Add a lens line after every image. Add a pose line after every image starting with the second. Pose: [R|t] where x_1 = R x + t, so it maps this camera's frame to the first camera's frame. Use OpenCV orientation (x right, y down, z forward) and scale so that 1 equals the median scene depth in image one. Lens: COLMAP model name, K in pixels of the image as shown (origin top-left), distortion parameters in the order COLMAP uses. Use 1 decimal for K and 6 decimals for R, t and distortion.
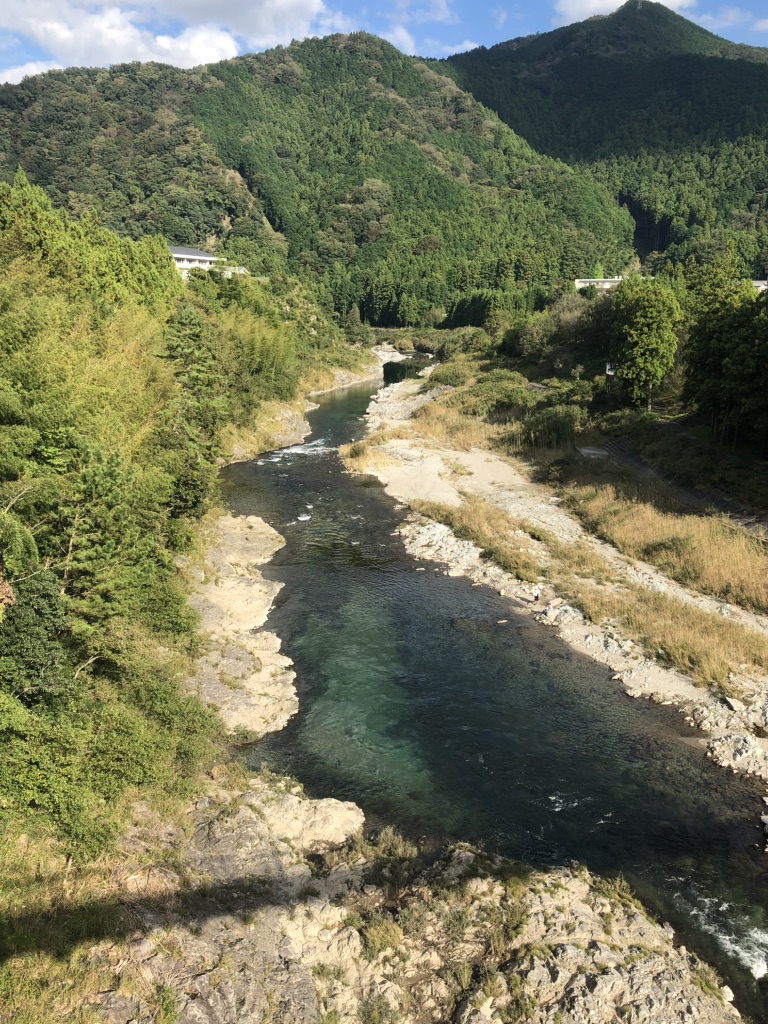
lens RADIAL K [[932.4, 0, 384.0], [0, 932.4, 512.0], [0, 0, 1]] dist [0.006299, 0.000391]
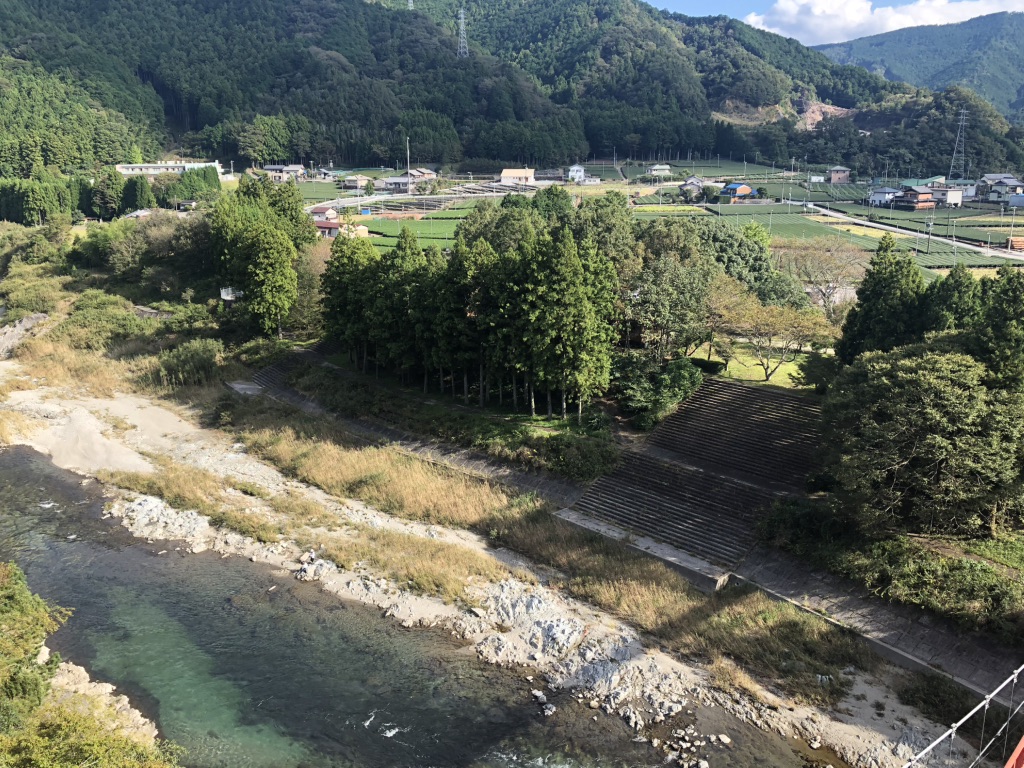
lens RADIAL K [[932.4, 0, 512.0], [0, 932.4, 384.0], [0, 0, 1]] dist [0.006299, 0.000391]
pose [[0.808353, -0.155715, 0.567732, -0.142239], [0.141238, 0.987515, 0.069753, -0.097390], [-0.571505, 0.023801, 0.820253, -0.079440]]
